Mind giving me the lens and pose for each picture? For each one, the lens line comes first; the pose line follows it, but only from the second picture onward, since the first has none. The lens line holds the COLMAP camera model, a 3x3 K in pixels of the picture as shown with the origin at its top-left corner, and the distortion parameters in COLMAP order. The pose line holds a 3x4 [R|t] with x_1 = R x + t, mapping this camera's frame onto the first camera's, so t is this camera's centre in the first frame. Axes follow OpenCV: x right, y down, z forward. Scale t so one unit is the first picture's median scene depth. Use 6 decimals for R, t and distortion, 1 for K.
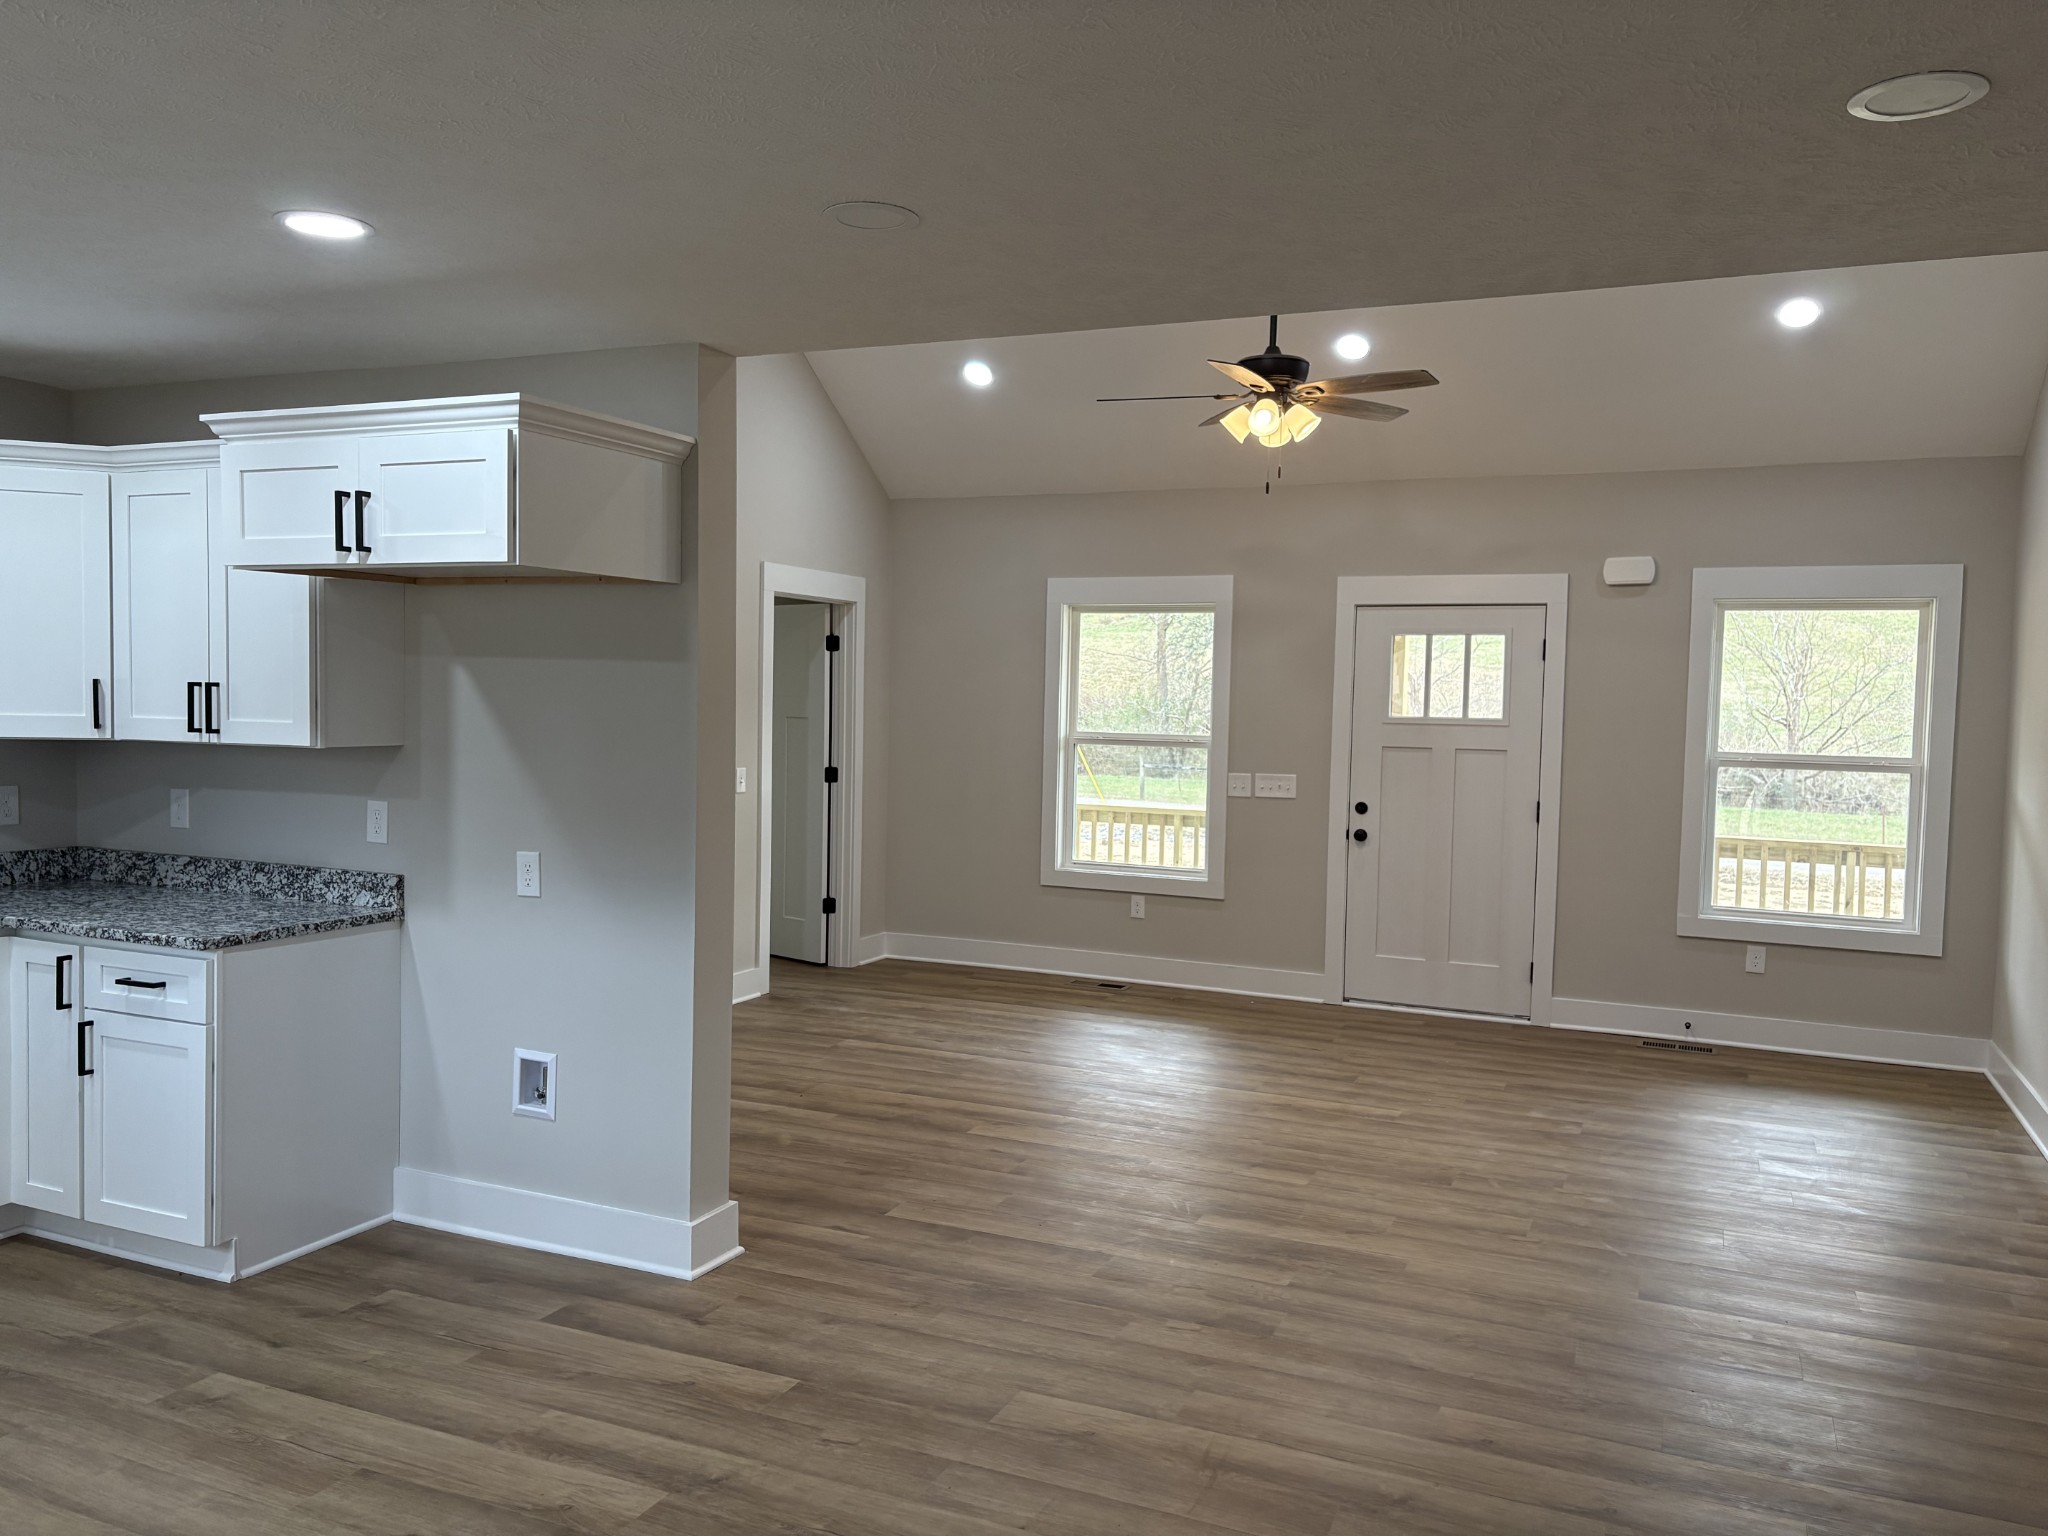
lens RADIAL K [[1553.0, 0, 1023.7], [0, 1553.0, 778.6], [0, 0, 1]] dist [0.079258, -0.092377]
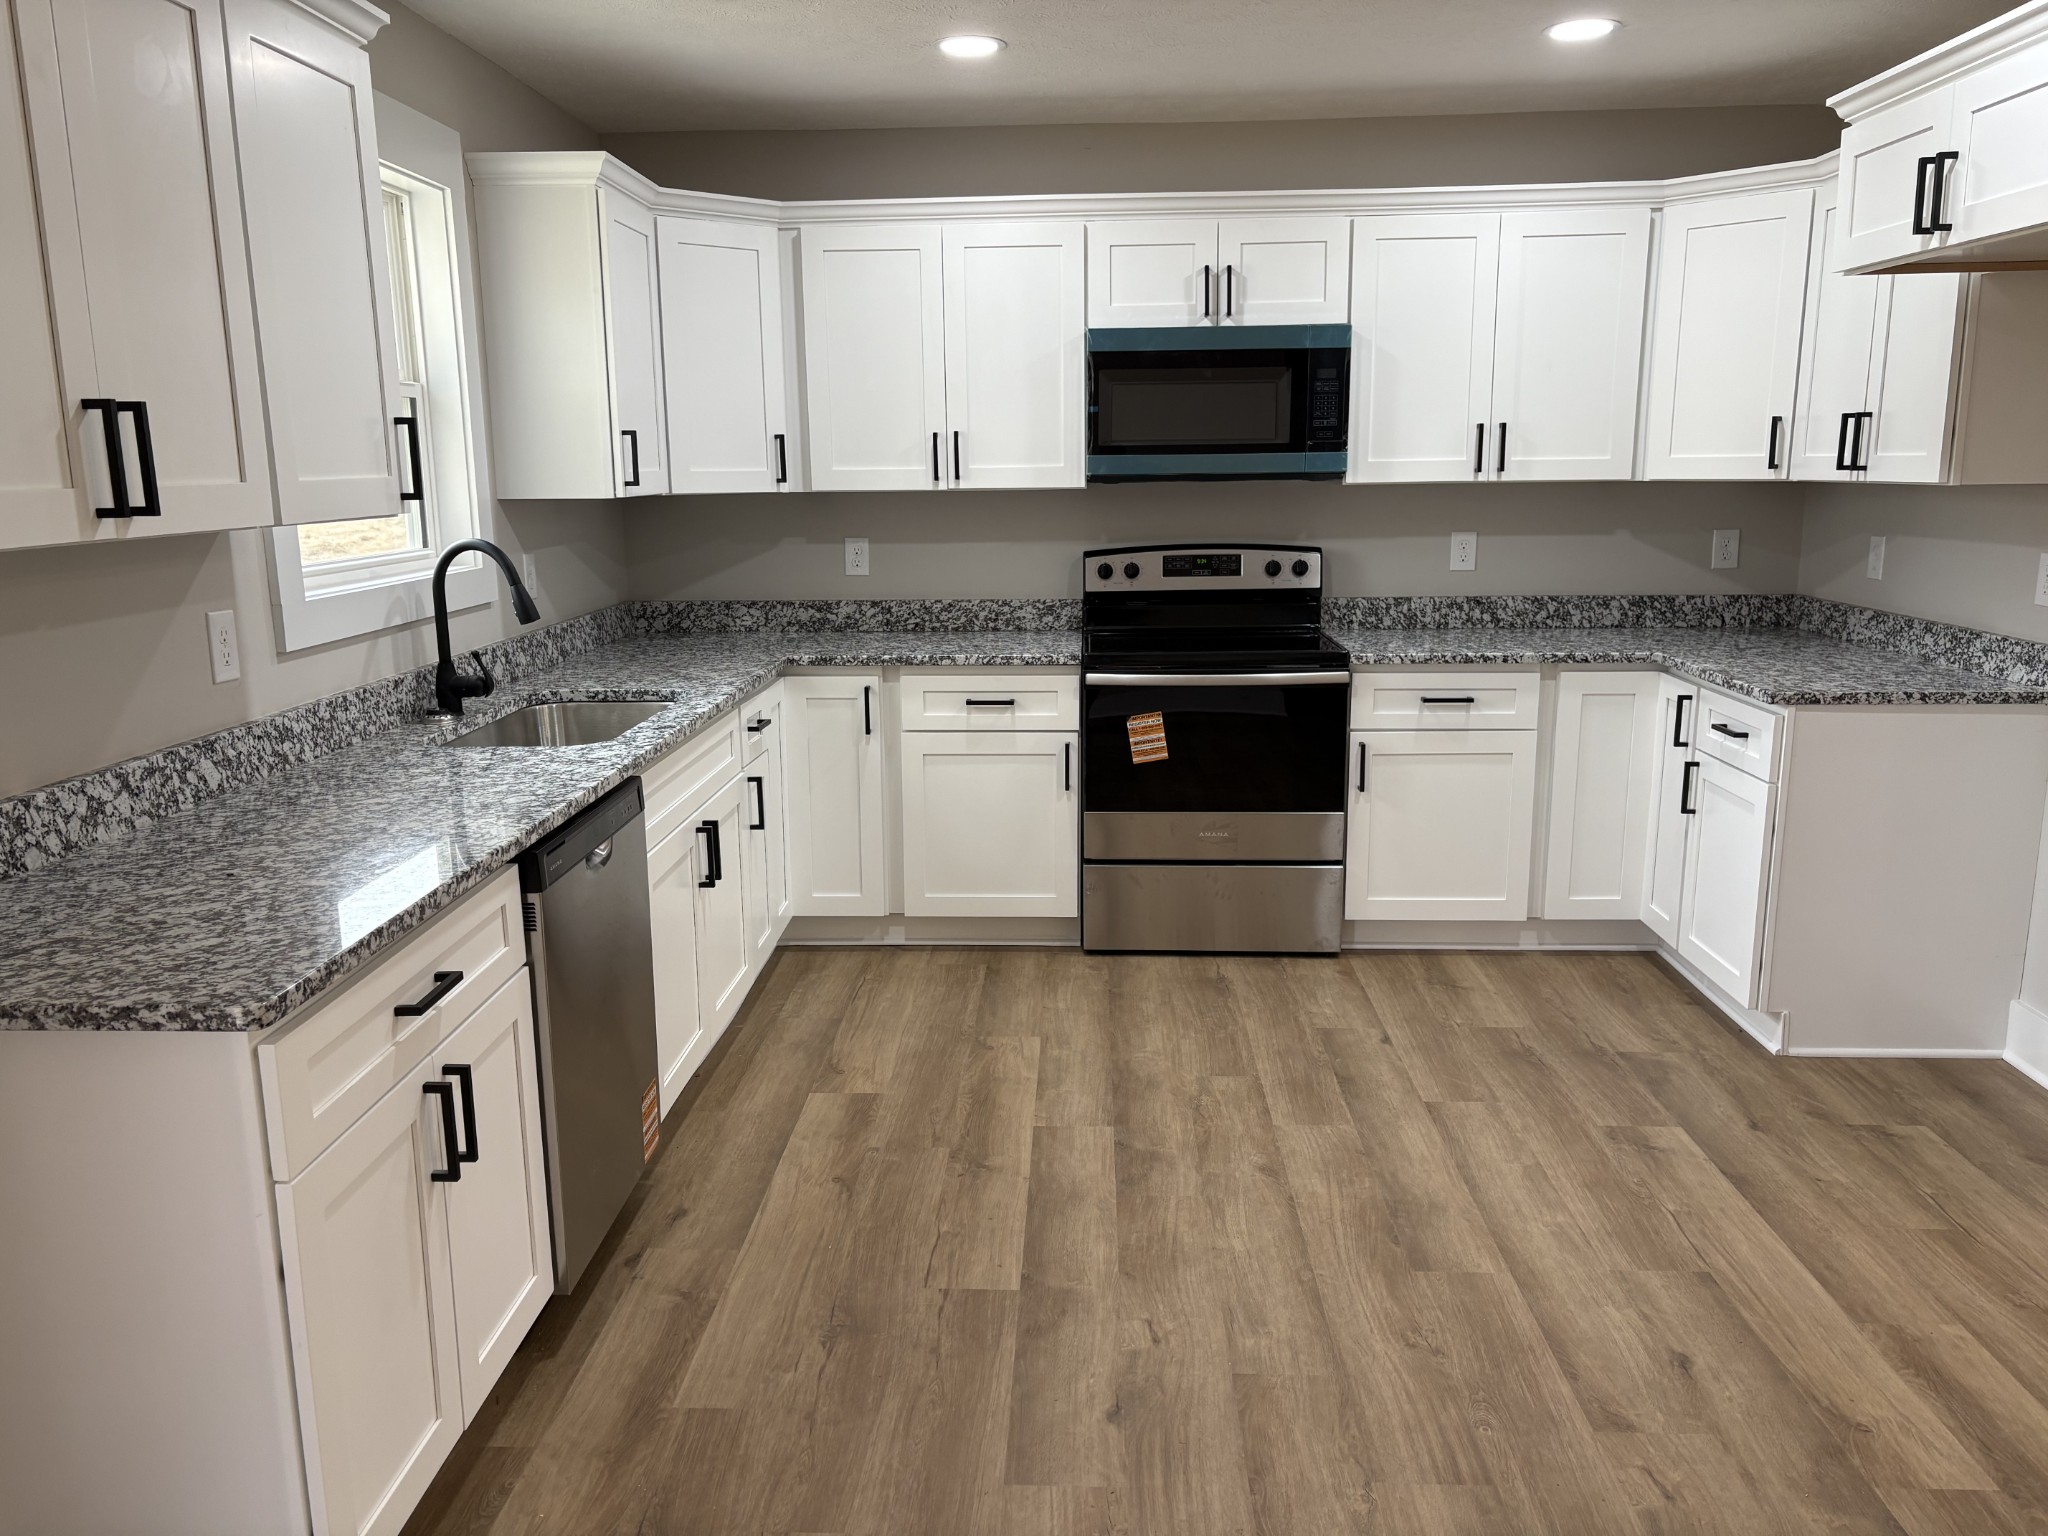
lens RADIAL K [[1552.8, 0, 1019.9], [0, 1552.8, 768.9], [0, 0, 1]] dist [0.067665, -0.062259]
pose [[0.367693, 0.158743, -0.916298, 0.161676], [-0.031409, 0.986881, 0.158367, 0.011848], [0.929417, -0.029450, 0.367855, 0.216330]]
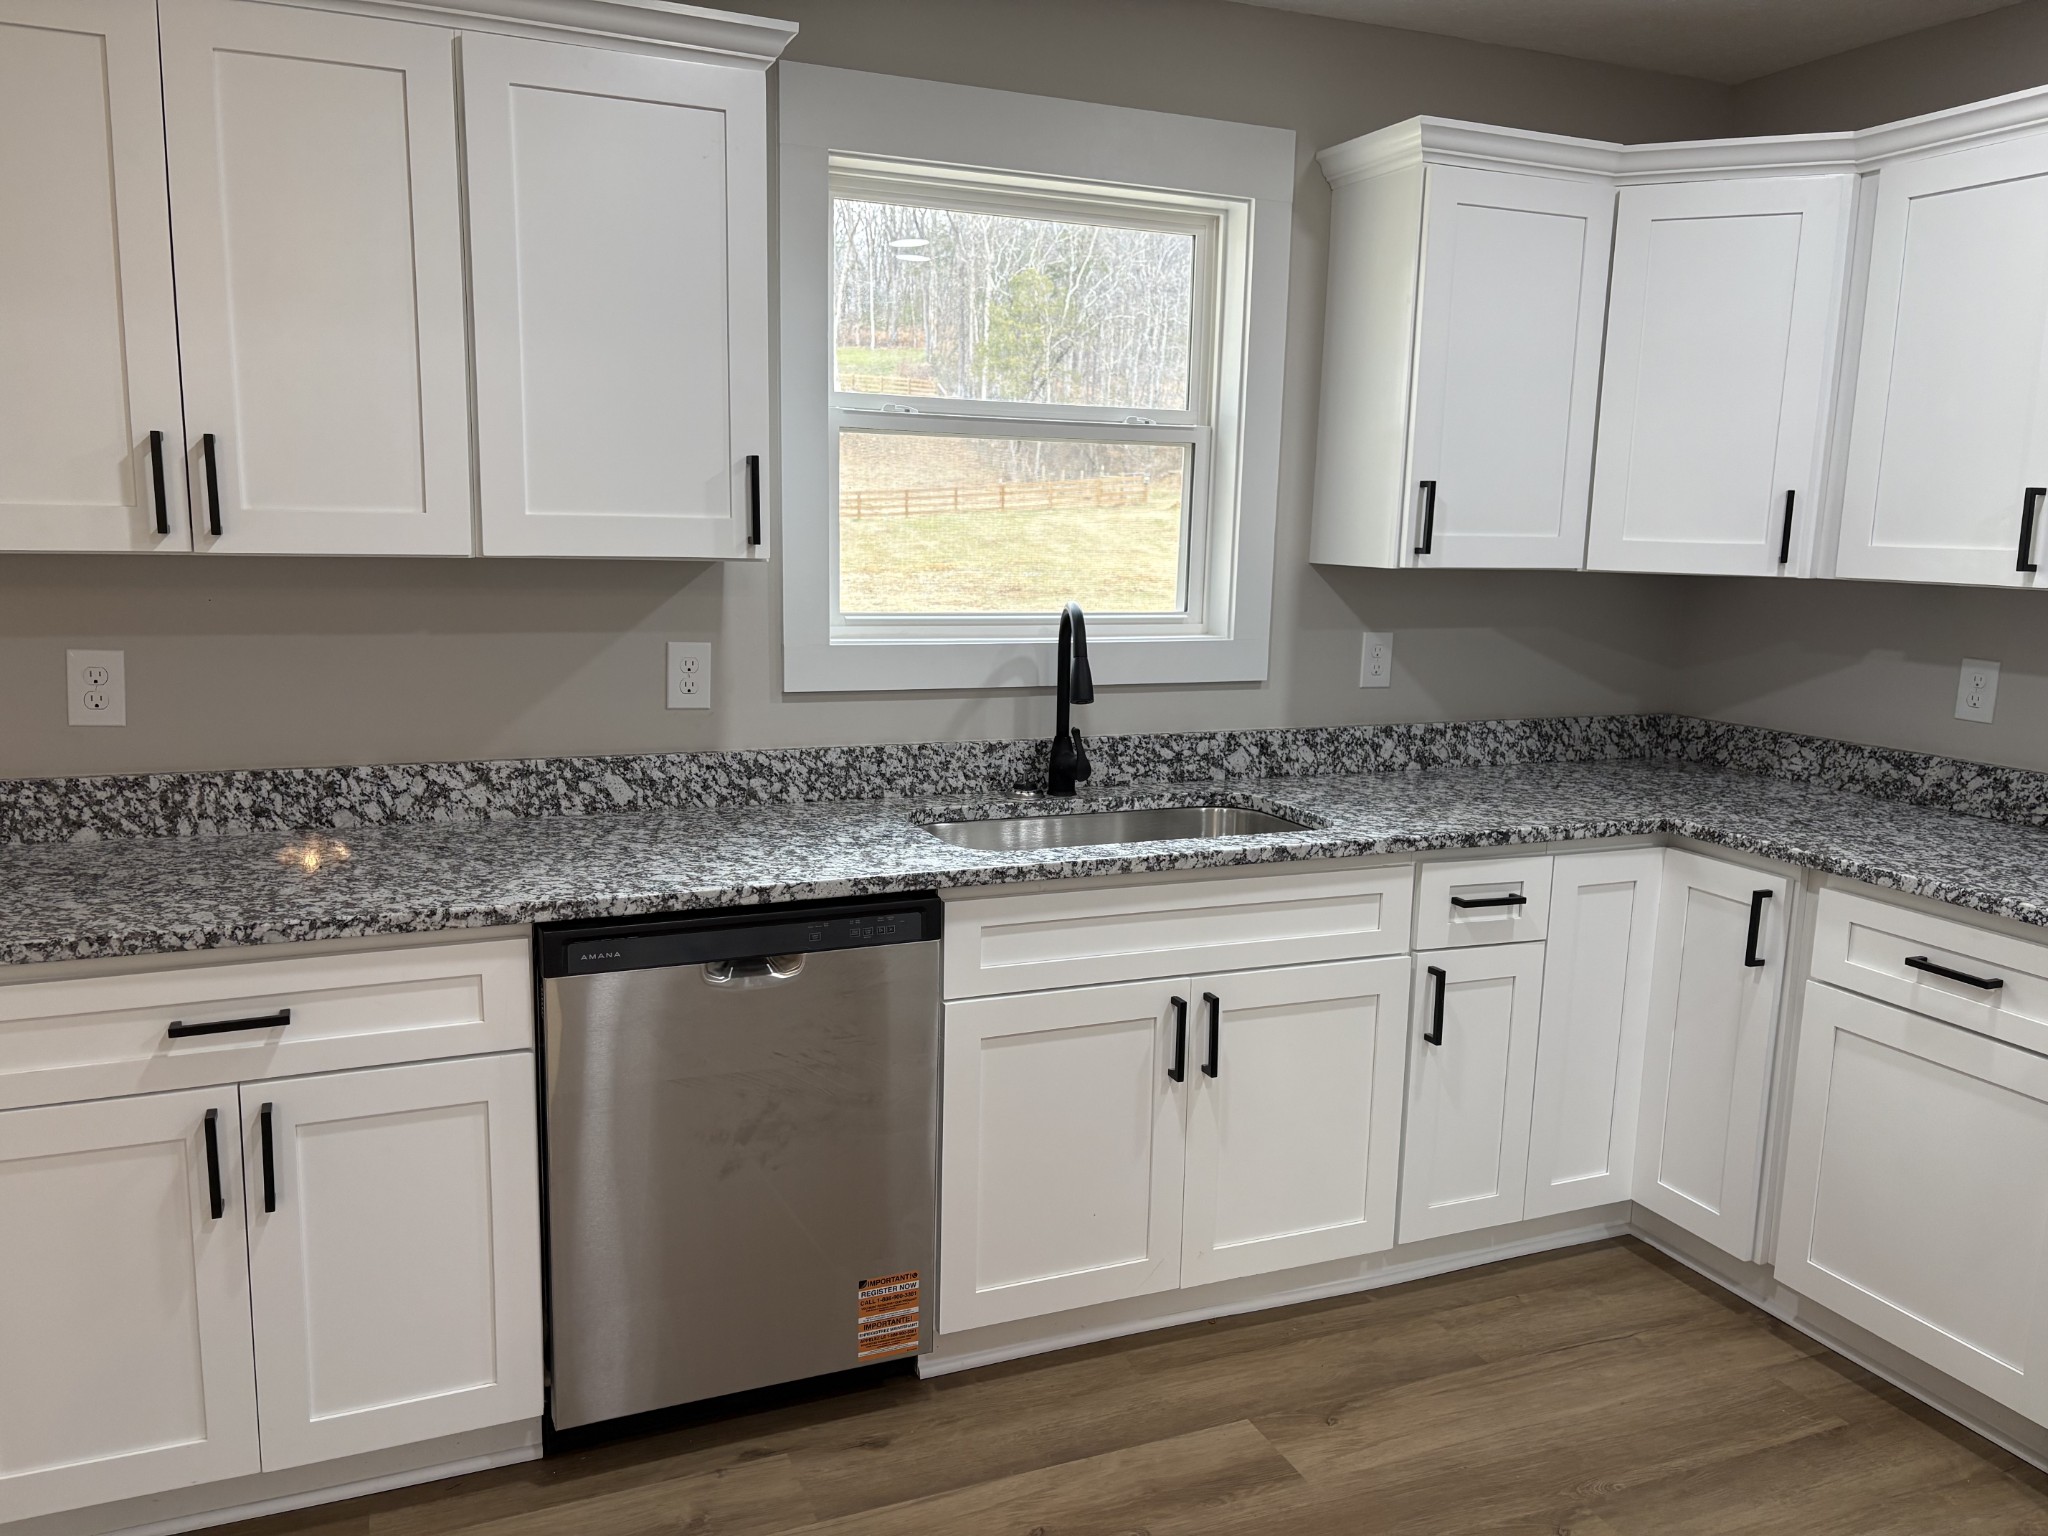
lens RADIAL K [[1552.8, 0, 1019.9], [0, 1552.8, 768.9], [0, 0, 1]] dist [0.067665, -0.062259]
pose [[-0.677765, 0.083288, -0.730546, -0.154573], [-0.077658, 0.979898, 0.183764, -0.020038], [0.731166, 0.181281, -0.657673, 0.697068]]
